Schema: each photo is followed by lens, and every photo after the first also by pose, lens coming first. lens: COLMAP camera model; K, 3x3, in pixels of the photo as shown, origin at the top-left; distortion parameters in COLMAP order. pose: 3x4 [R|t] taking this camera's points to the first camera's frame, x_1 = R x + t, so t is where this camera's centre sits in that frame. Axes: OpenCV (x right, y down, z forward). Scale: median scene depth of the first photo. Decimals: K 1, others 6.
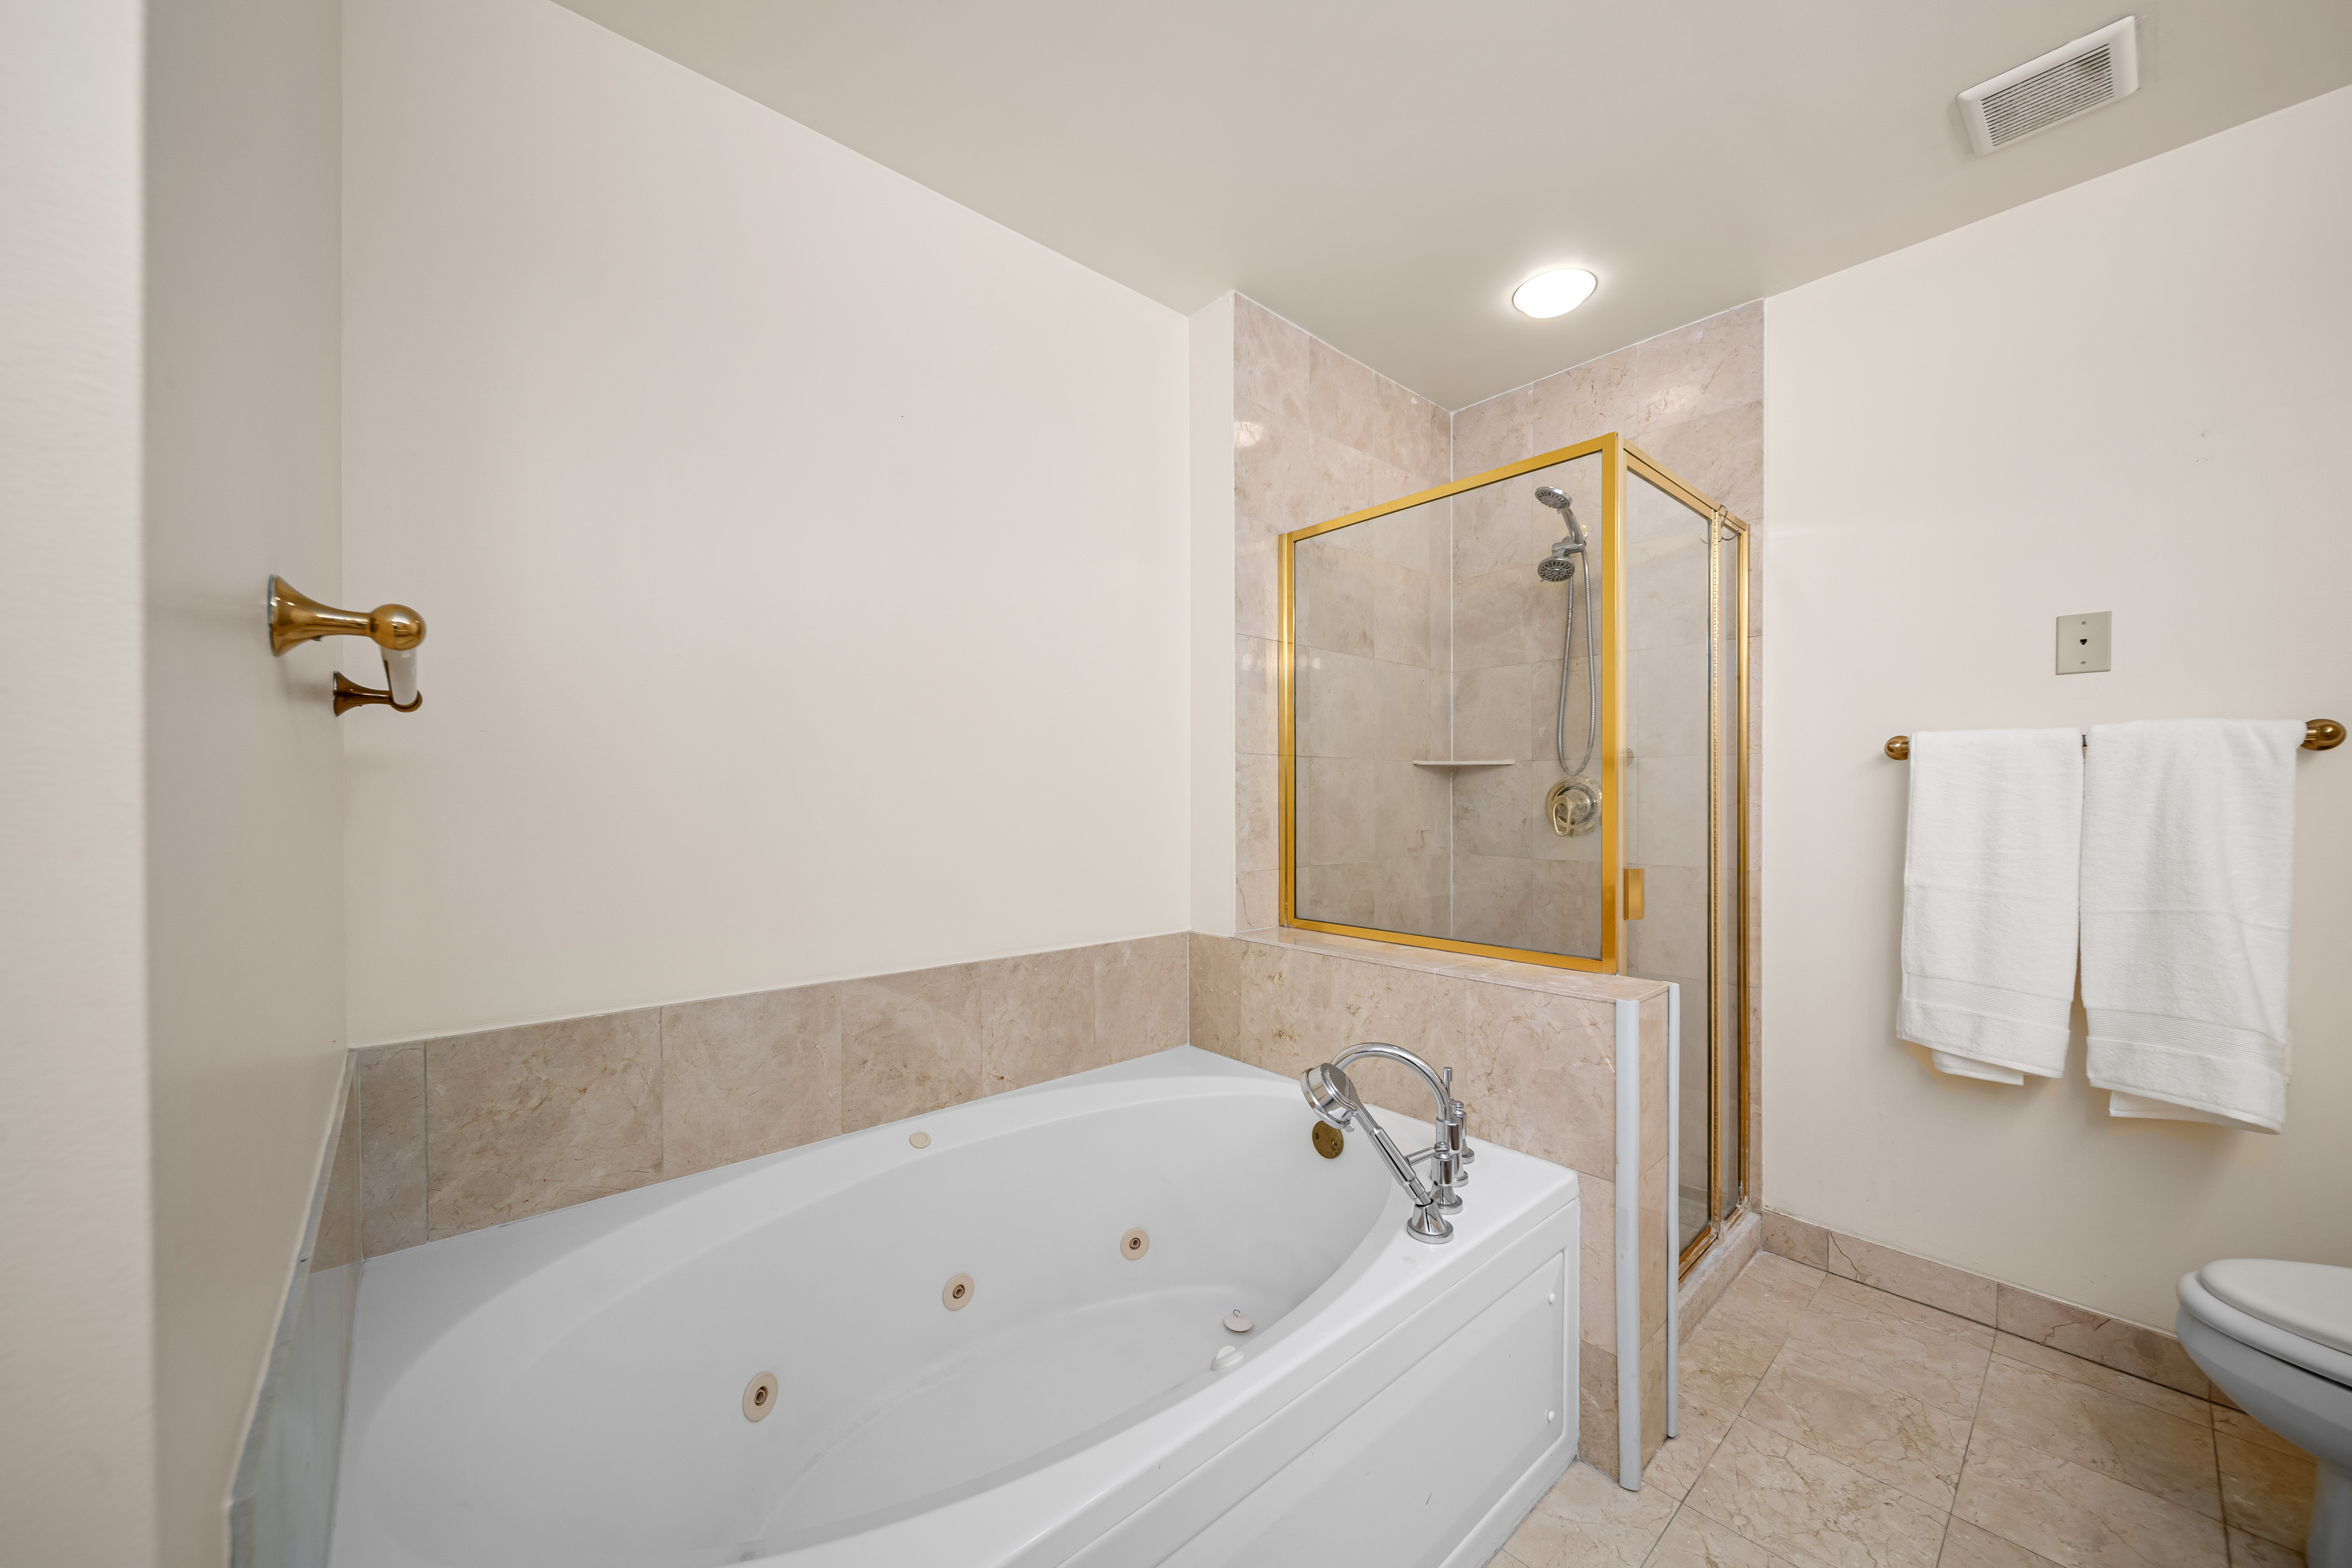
lens RADIAL K [[854.2, 0, 1176.2], [0, 854.2, 807.4], [0, 0, 1]] dist [-0.001665, -0.000533]
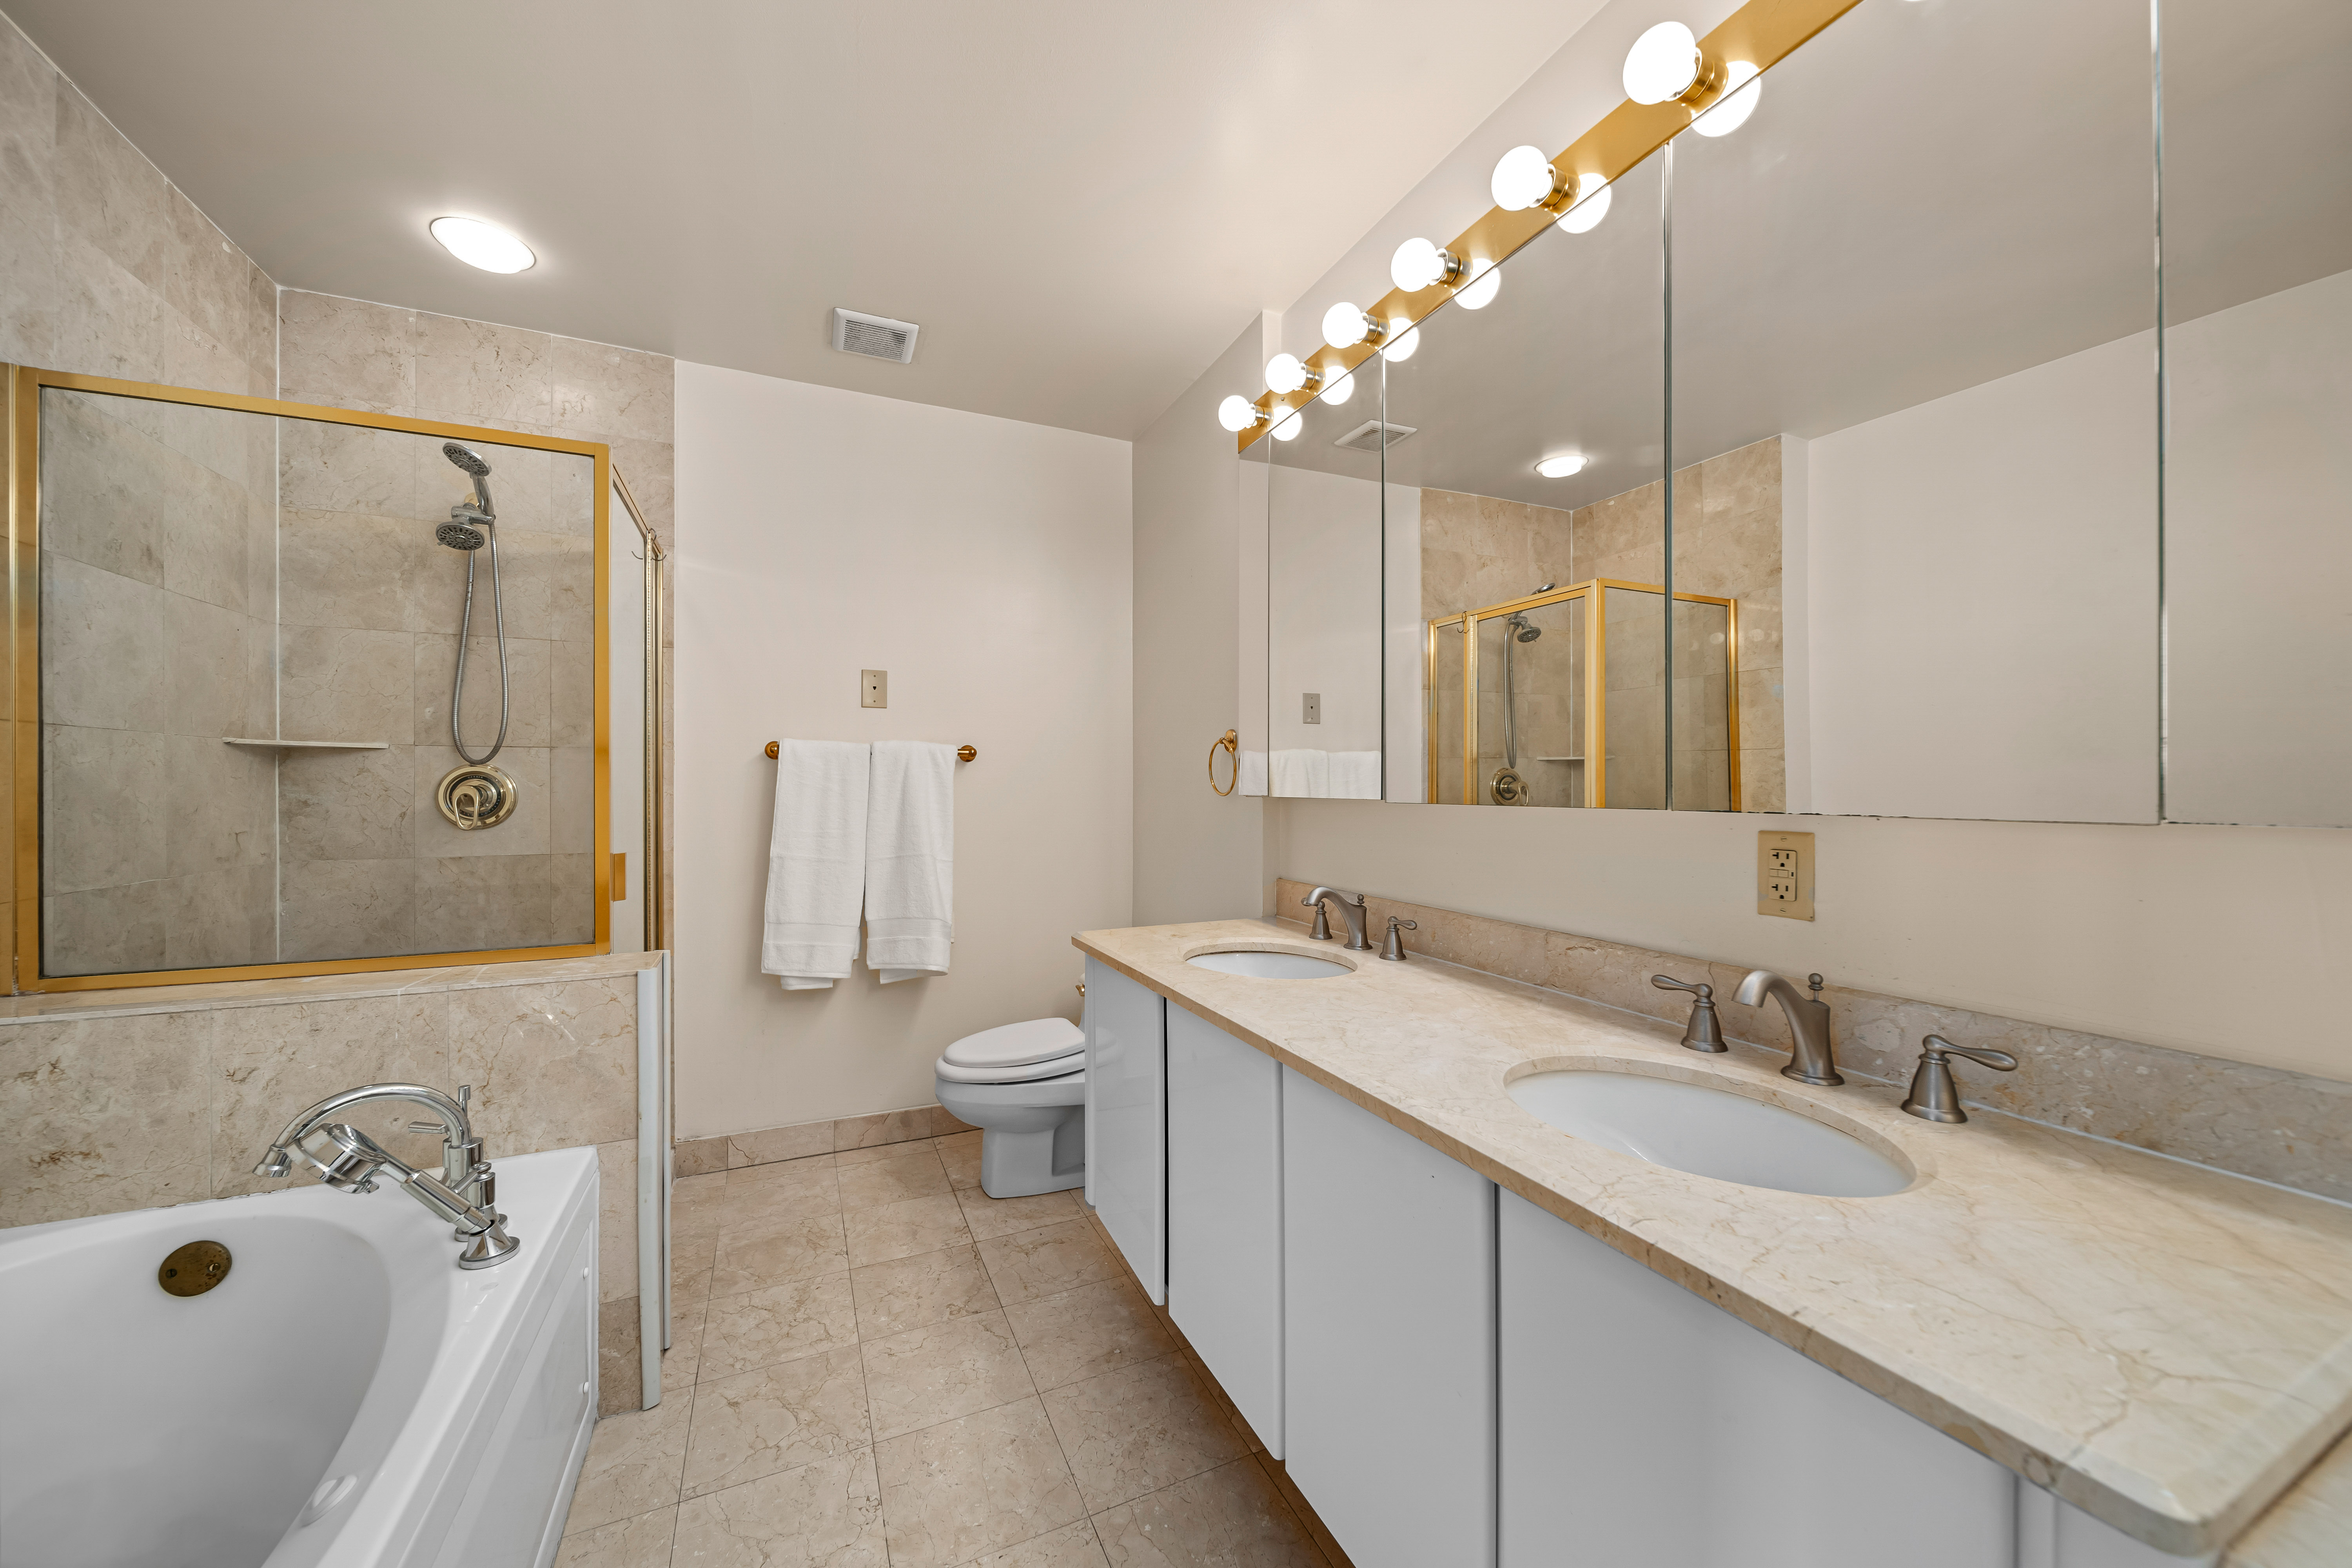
lens RADIAL K [[854.2, 0, 1176.2], [0, 854.2, 807.4], [0, 0, 1]] dist [-0.001665, -0.000533]
pose [[0.293211, -0.022535, 0.955782, -0.225599], [0.011862, 0.999731, 0.019932, 0.000382], [-0.955974, 0.005493, 0.293399, 0.008725]]
